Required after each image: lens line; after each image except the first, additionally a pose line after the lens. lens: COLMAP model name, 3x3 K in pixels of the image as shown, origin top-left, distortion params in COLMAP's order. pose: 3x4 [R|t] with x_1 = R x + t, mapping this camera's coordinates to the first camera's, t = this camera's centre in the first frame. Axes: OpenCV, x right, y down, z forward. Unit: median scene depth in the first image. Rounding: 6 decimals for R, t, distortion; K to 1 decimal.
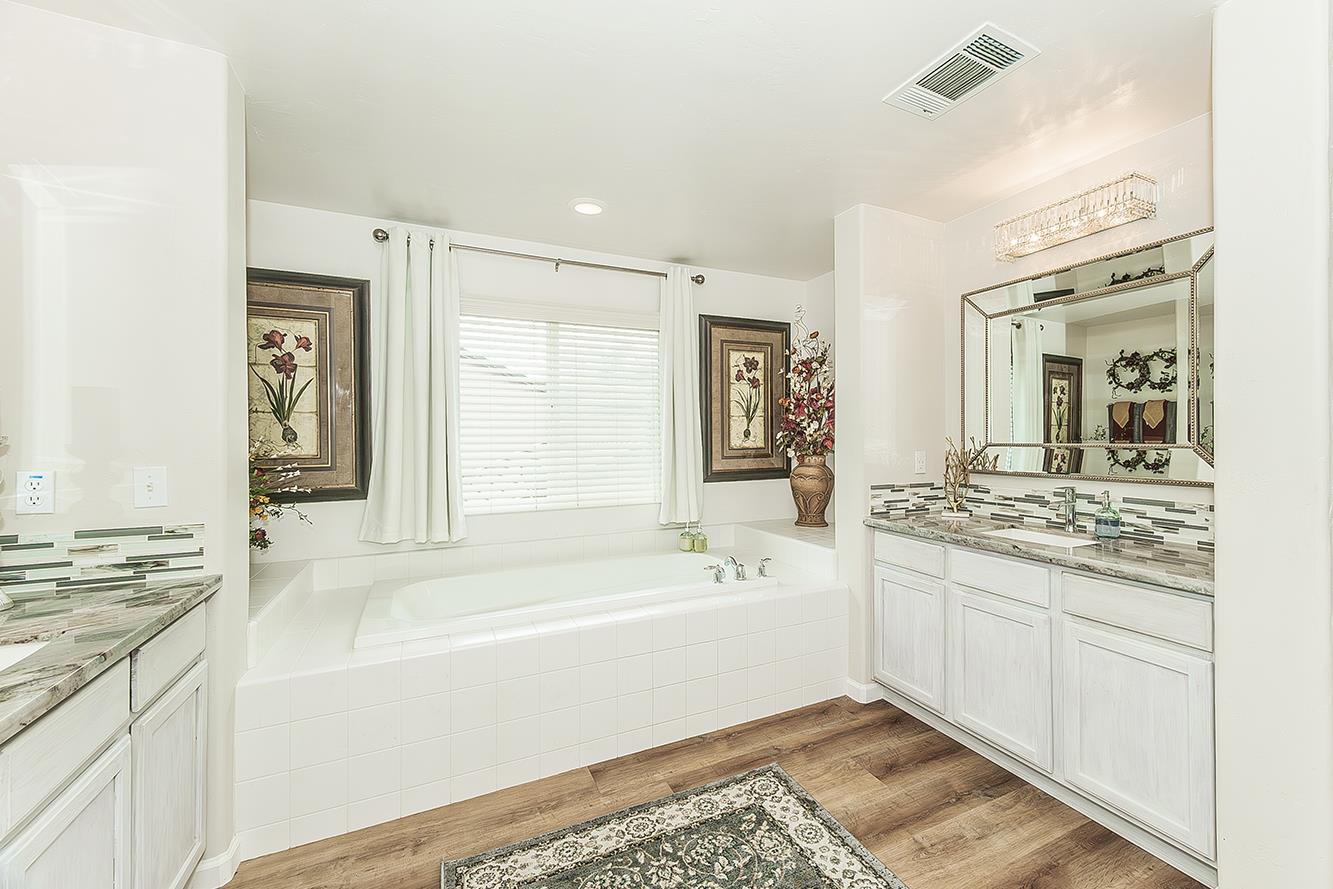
lens RADIAL K [[552.5, 0, 687.4], [0, 552.5, 438.6], [0, 0, 1]] dist [0.001747, 0.000465]
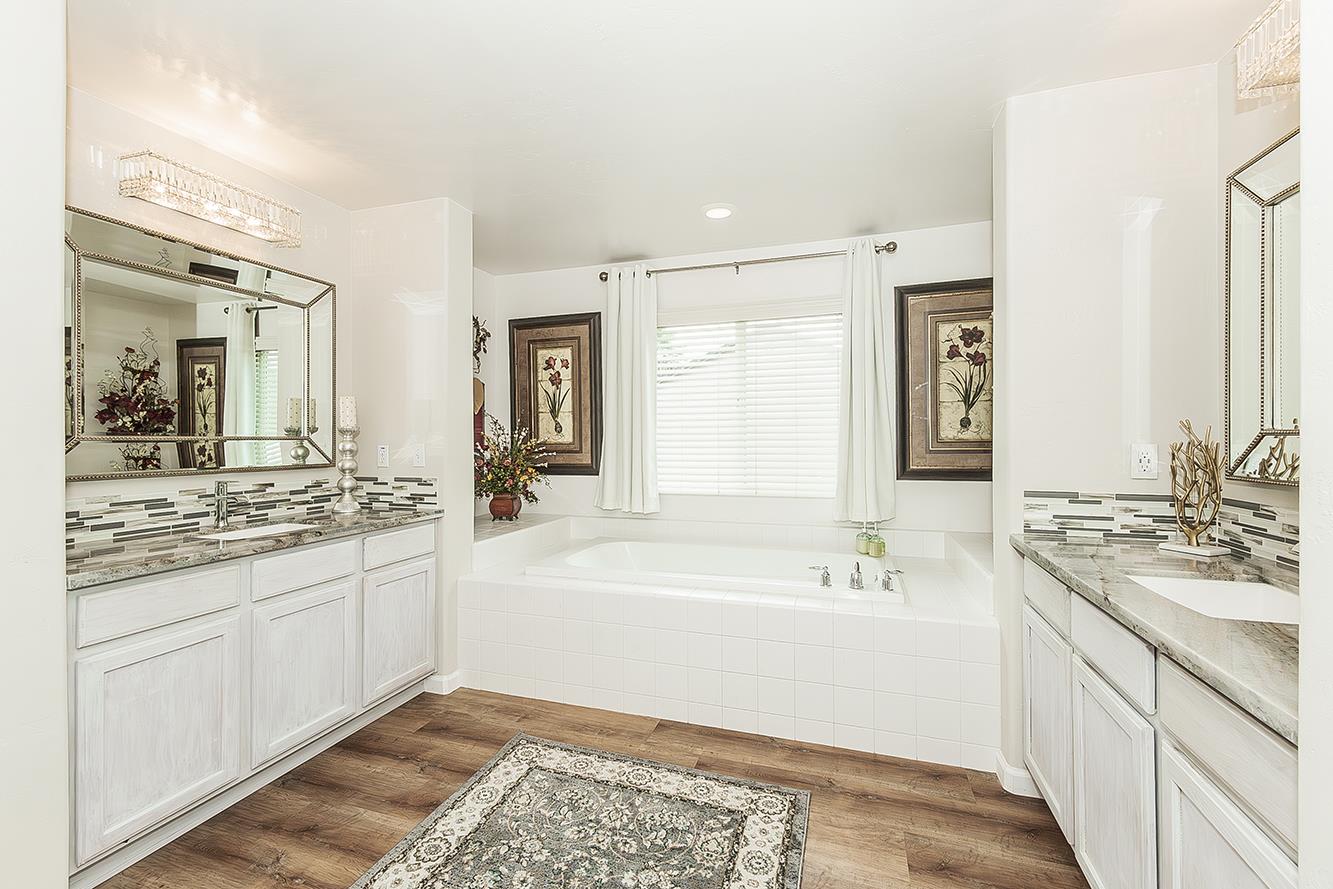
lens RADIAL K [[552.5, 0, 687.4], [0, 552.5, 438.6], [0, 0, 1]] dist [0.001747, 0.000465]
pose [[0.717207, 0.003184, -0.696853, 0.529144], [-0.000208, 0.999990, 0.004355, 0.014951], [0.696860, -0.002979, 0.717201, 0.193791]]
